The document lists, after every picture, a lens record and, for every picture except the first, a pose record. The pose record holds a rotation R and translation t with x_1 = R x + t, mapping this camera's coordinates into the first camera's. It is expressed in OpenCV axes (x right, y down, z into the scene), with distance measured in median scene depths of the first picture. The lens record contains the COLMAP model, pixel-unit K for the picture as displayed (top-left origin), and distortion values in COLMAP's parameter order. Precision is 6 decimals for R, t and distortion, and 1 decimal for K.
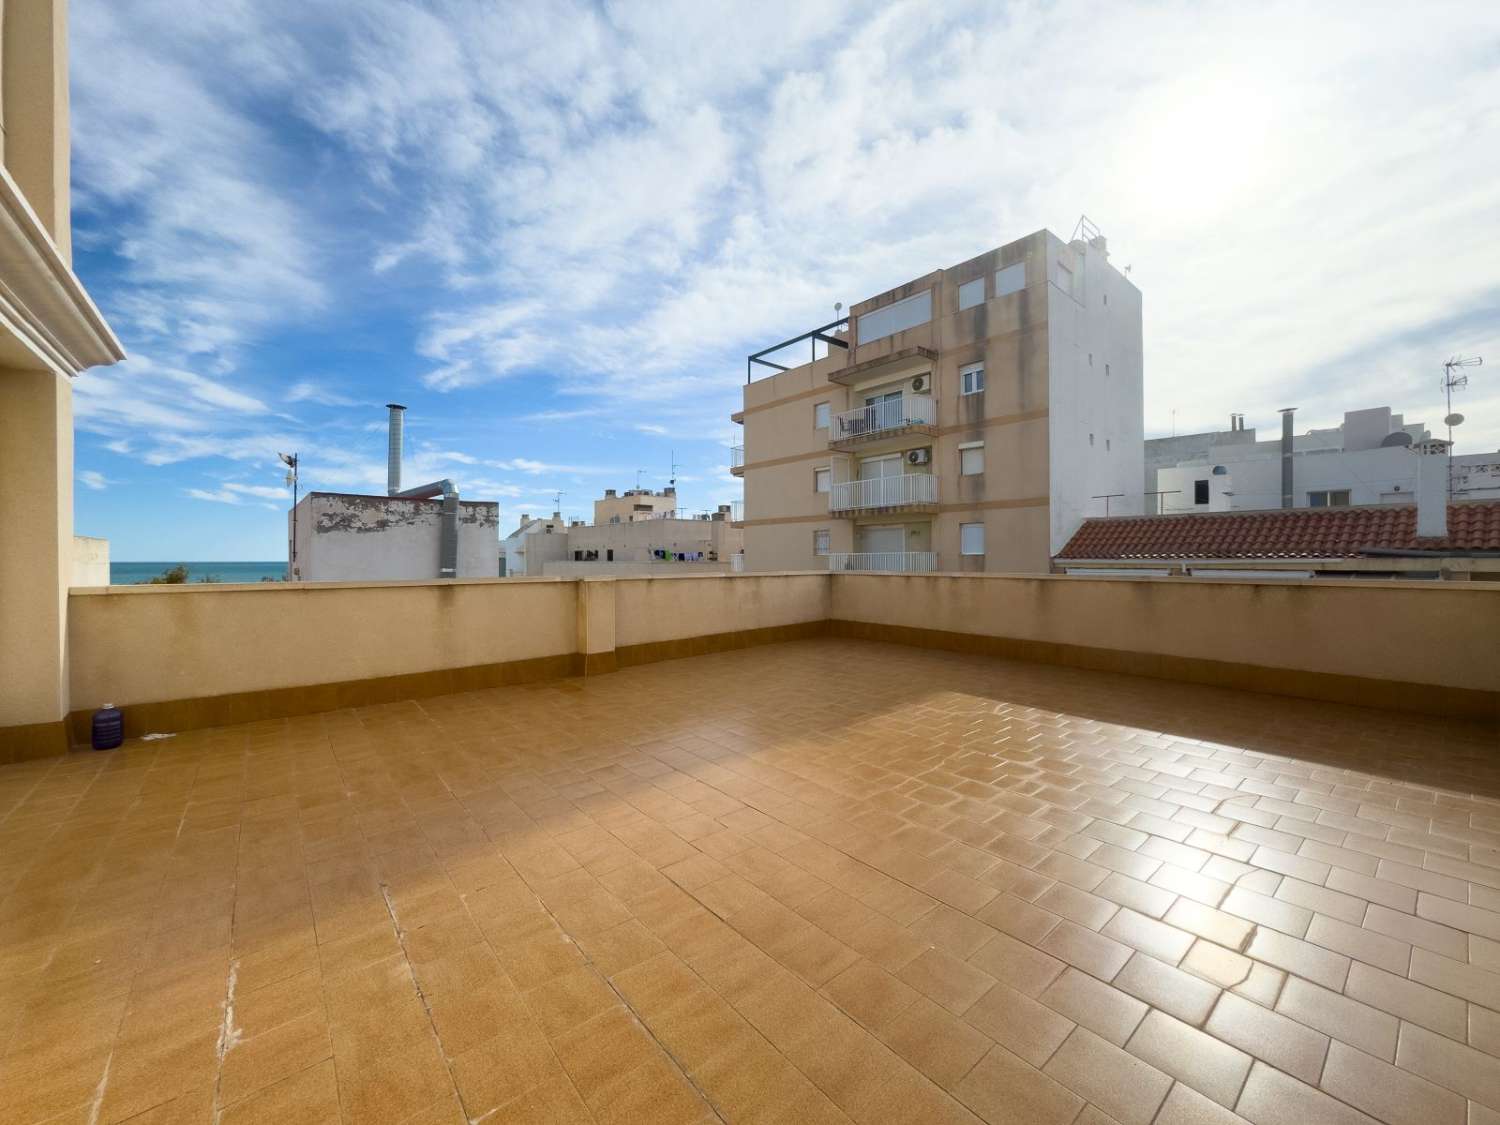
lens RADIAL K [[625.0, 0, 756.4], [0, 625.0, 568.2], [0, 0, 1]] dist [0.001285, 0.000273]
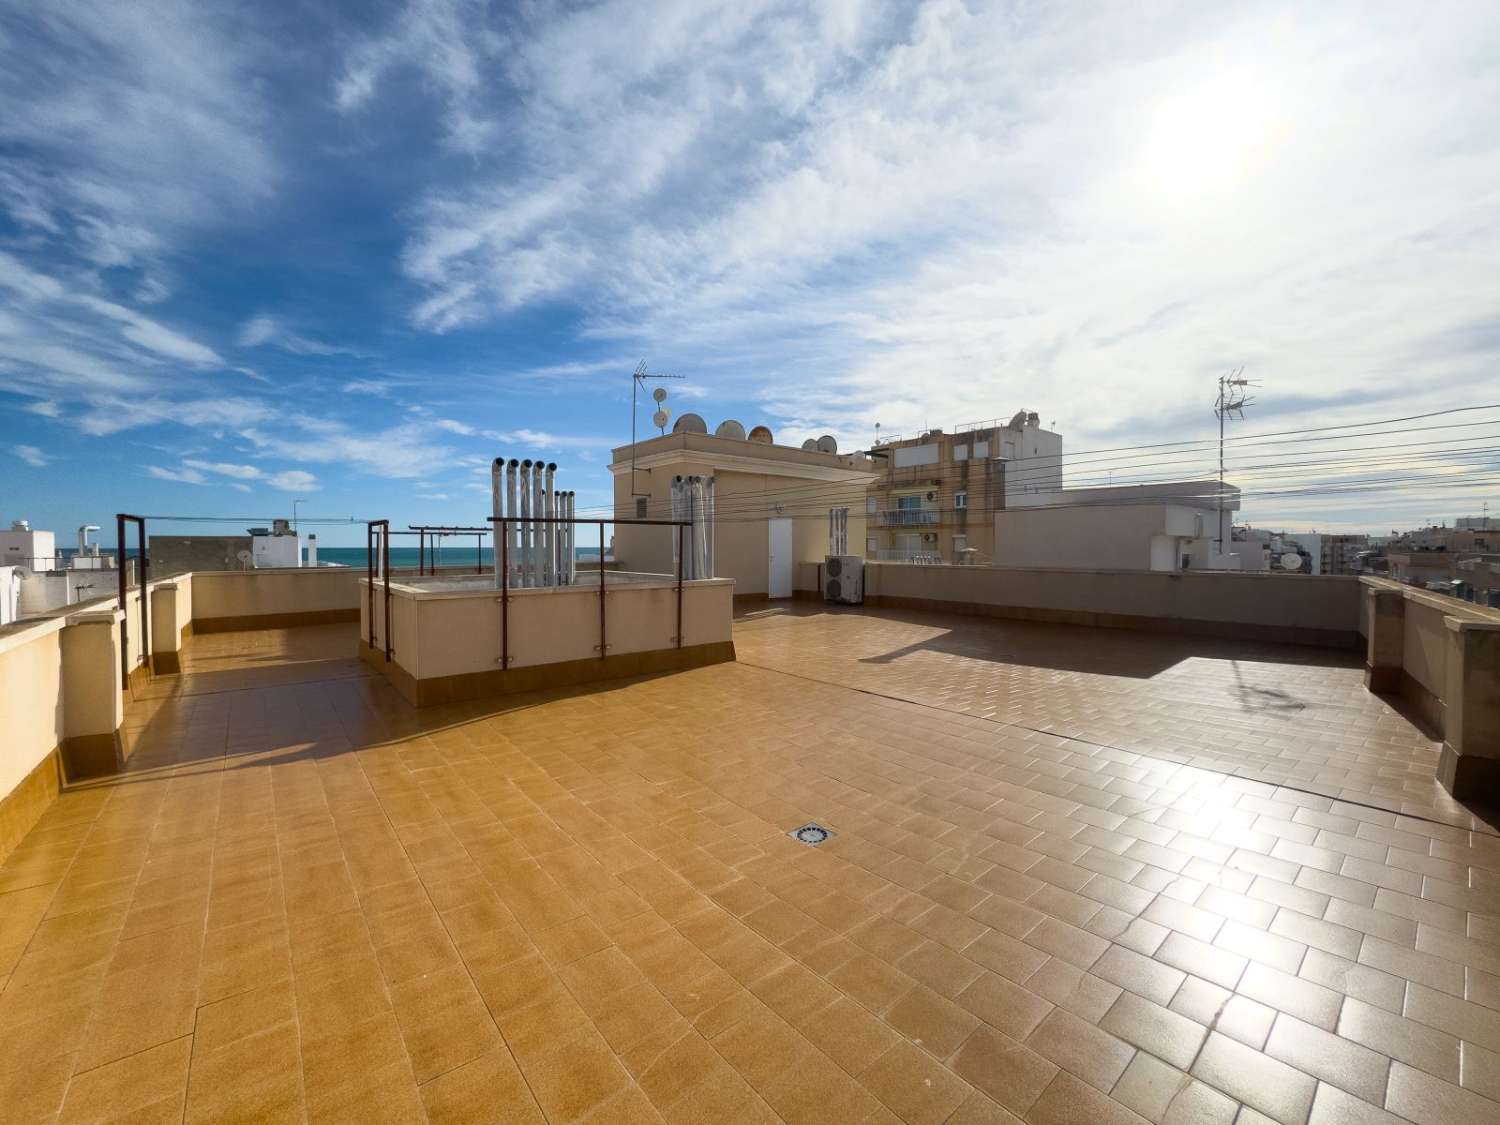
lens RADIAL K [[625.0, 0, 756.4], [0, 625.0, 568.2], [0, 0, 1]] dist [0.001285, 0.000273]
pose [[0.999843, 0.005731, 0.016760, -0.123424], [-0.005968, 0.999882, 0.014170, 0.002007], [-0.016677, -0.014268, 0.999759, 0.224624]]
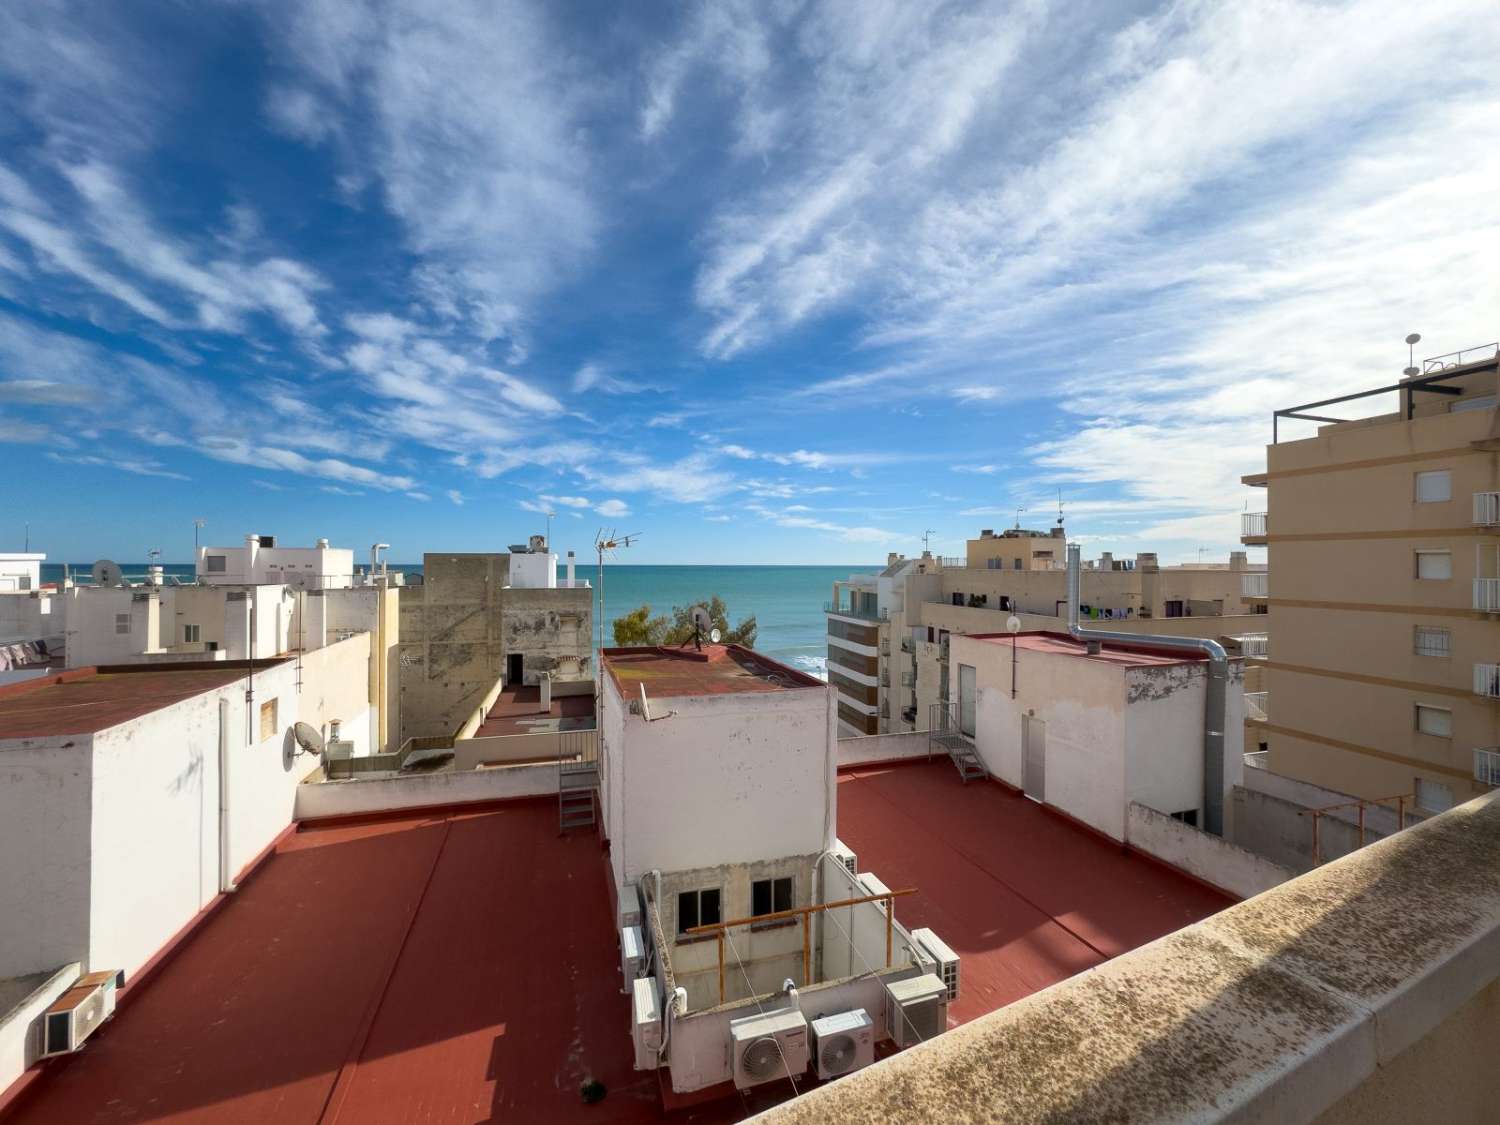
lens RADIAL K [[625.0, 0, 756.4], [0, 625.0, 568.2], [0, 0, 1]] dist [0.001285, 0.000273]
pose [[0.921967, 0.014007, -0.387015, -0.159730], [-0.020096, 0.999730, -0.011691, 0.000767], [0.386747, 0.018556, 0.921999, 0.299989]]
